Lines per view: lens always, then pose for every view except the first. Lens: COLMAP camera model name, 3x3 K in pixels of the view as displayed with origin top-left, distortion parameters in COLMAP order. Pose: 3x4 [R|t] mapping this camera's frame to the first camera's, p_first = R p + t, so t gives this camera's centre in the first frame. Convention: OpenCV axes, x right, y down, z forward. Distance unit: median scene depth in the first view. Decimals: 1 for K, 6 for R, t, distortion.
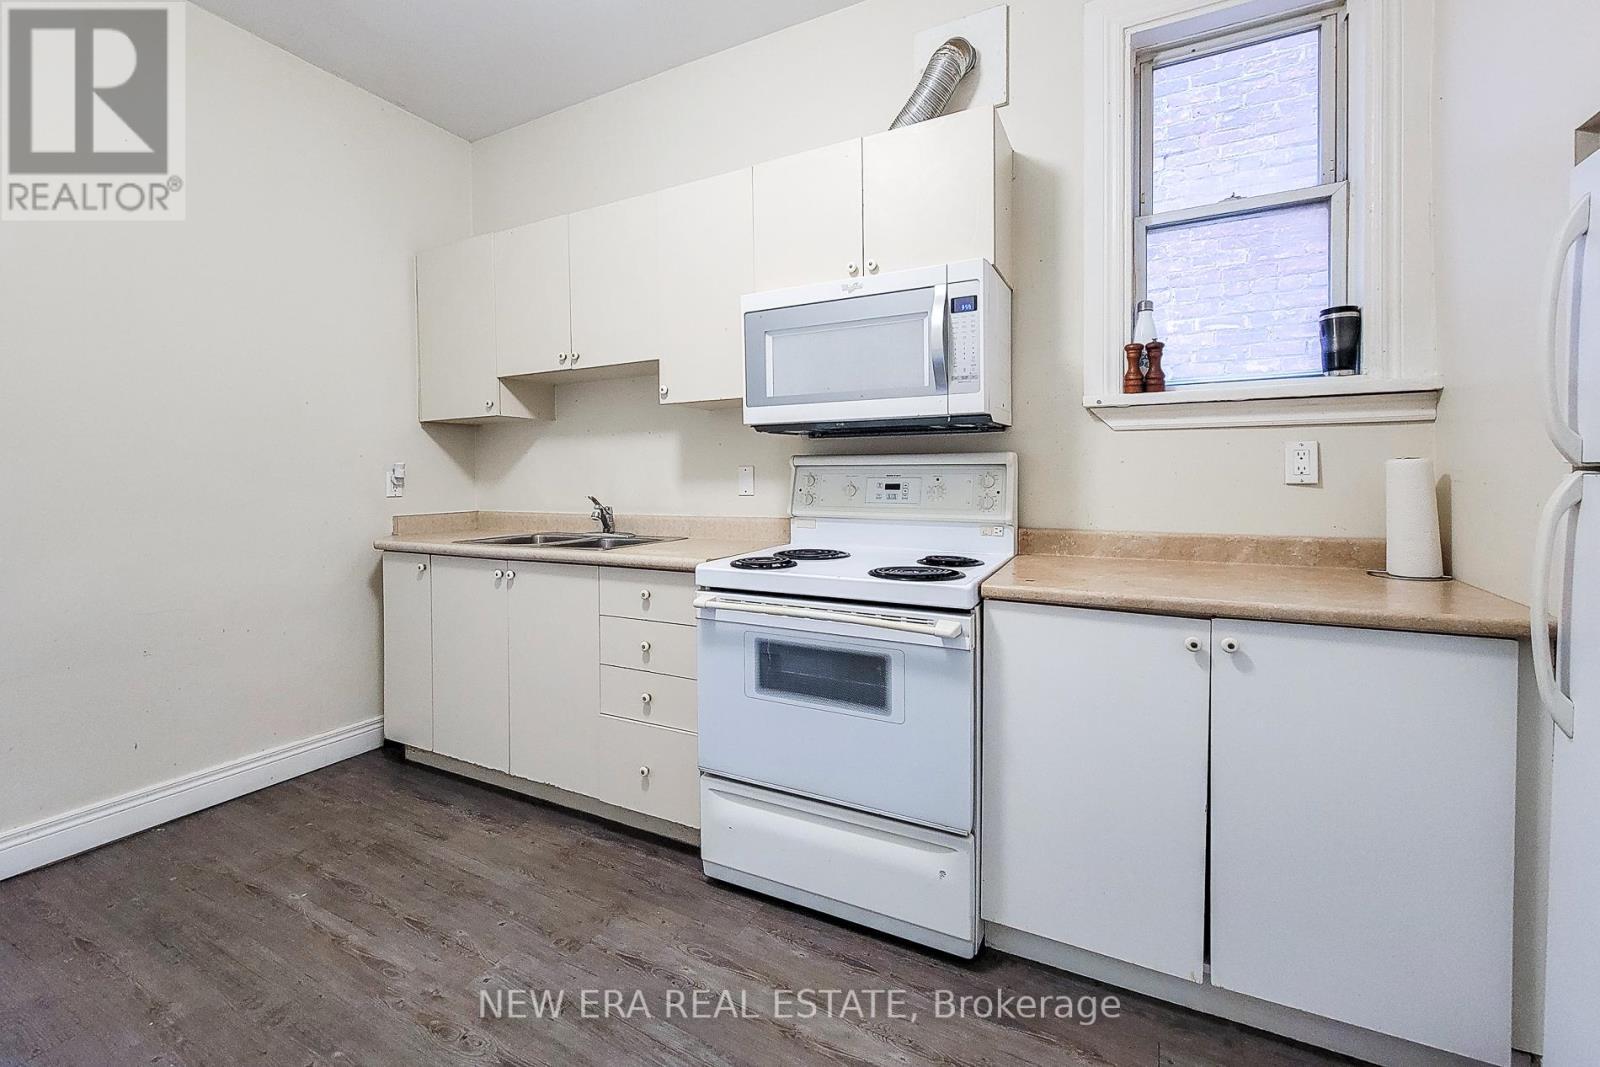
lens RADIAL K [[681.0, 0, 782.1], [0, 681.0, 482.5], [0, 0, 1]] dist [0.004018, -0.000061]
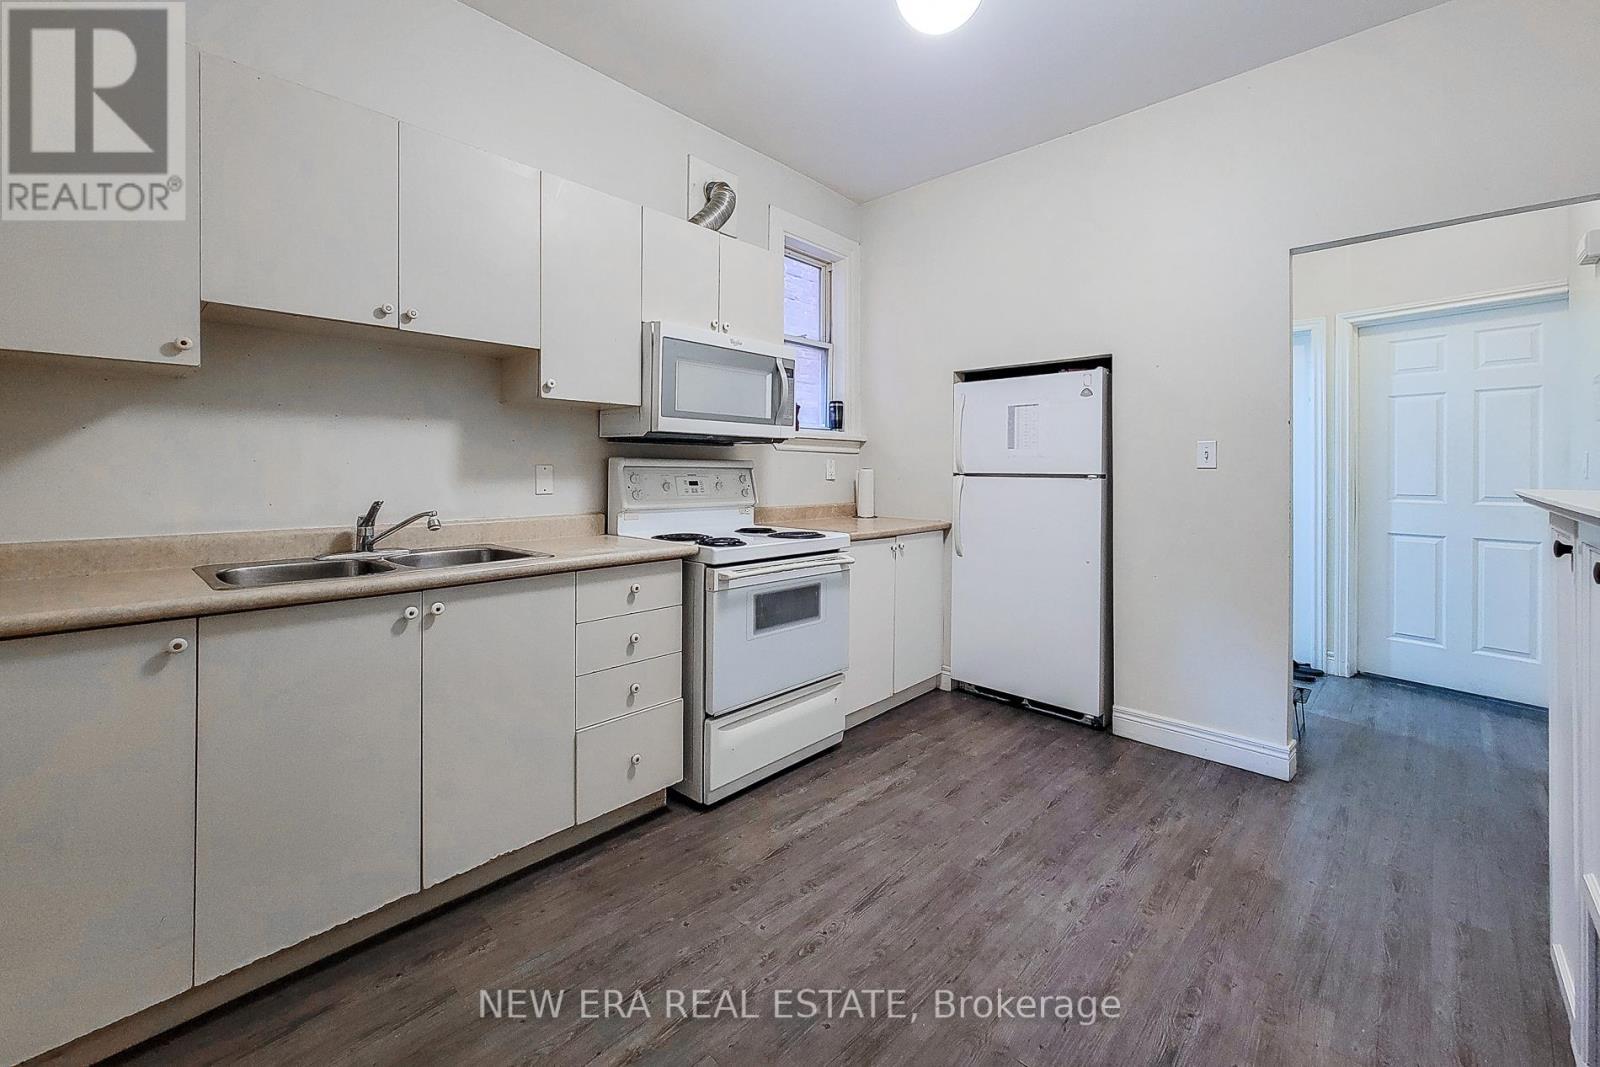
lens RADIAL K [[656.7, 0, 794.7], [0, 656.7, 463.8], [0, 0, 1]] dist [-0.001176, -0.000157]
pose [[0.252611, 0.019410, 0.967373, -1.086578], [0.004496, 0.999764, -0.021234, -0.004169], [-0.967557, 0.009713, 0.252465, 0.495052]]
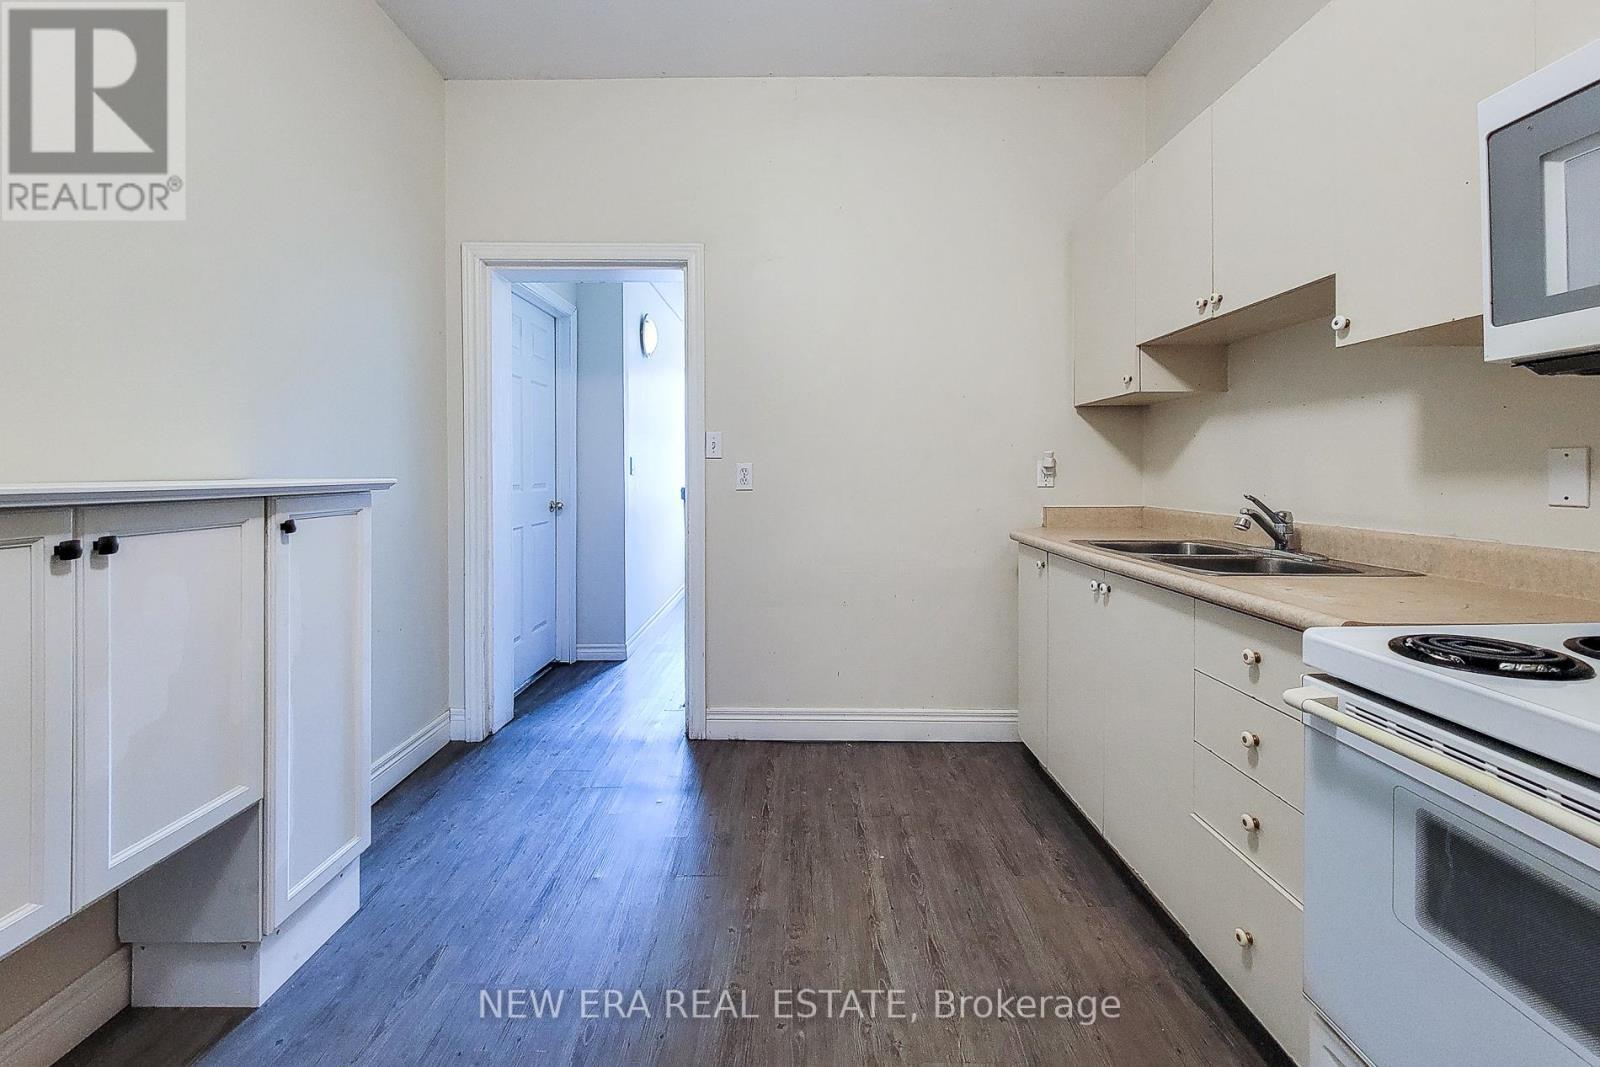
lens RADIAL K [[681.0, 0, 788.9], [0, 681.0, 474.6], [0, 0, 1]] dist [0.004018, -0.000061]
pose [[0.471265, 0.015629, -0.881853, 0.145025], [-0.010084, 0.999873, 0.012332, -0.005763], [0.881934, 0.003081, 0.471363, 0.324968]]
